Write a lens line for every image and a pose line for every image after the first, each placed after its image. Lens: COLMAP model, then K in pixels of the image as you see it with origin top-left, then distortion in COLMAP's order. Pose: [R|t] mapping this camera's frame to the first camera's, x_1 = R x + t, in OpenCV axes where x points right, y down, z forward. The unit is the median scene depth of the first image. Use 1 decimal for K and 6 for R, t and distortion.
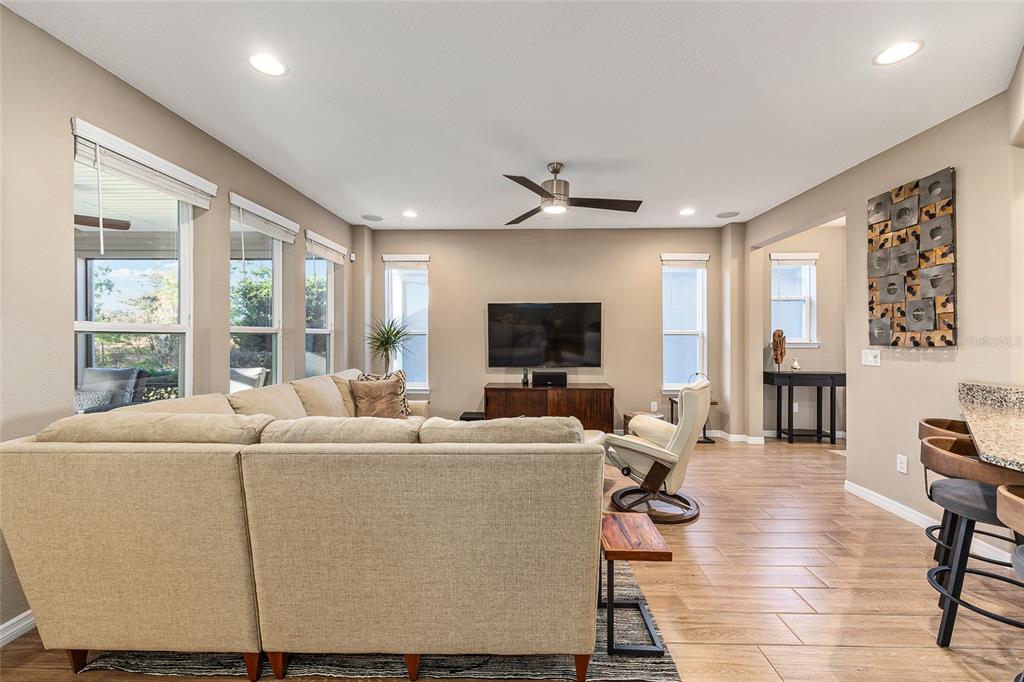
lens RADIAL K [[412.0, 0, 508.9], [0, 412.0, 337.2], [0, 0, 1]] dist [-0.000629, 0.000575]
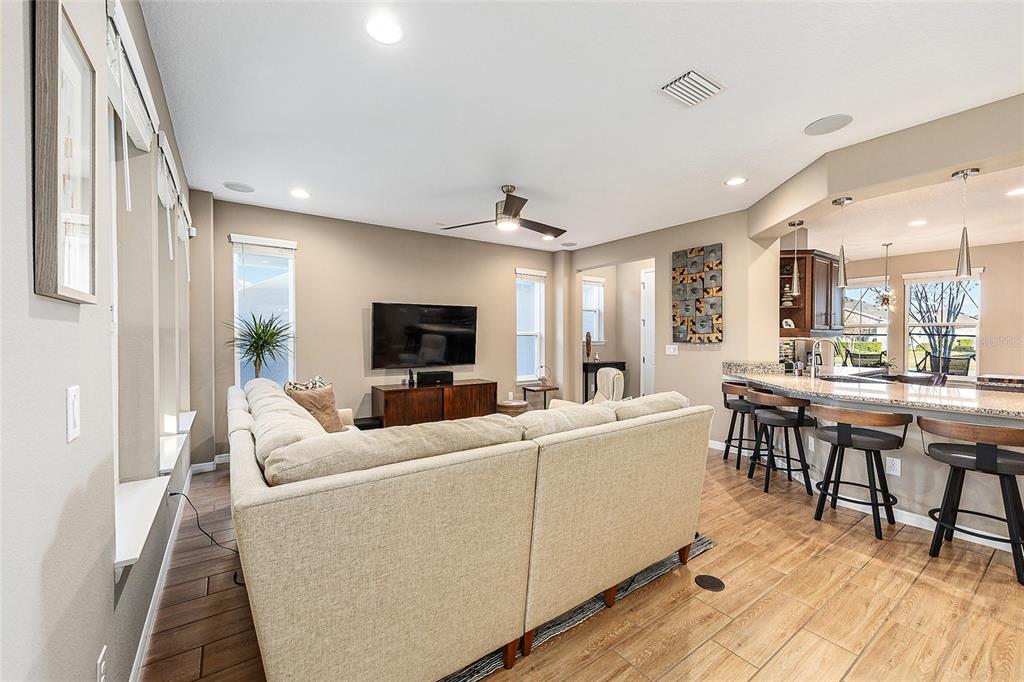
lens RADIAL K [[412.0, 0, 509.7], [0, 412.0, 342.9], [0, 0, 1]] dist [-0.000629, 0.000575]
pose [[0.799916, -0.010398, 0.600022, -0.637810], [0.002854, 0.999904, 0.013523, -0.001518], [-0.600105, -0.009105, 0.799869, 0.089819]]
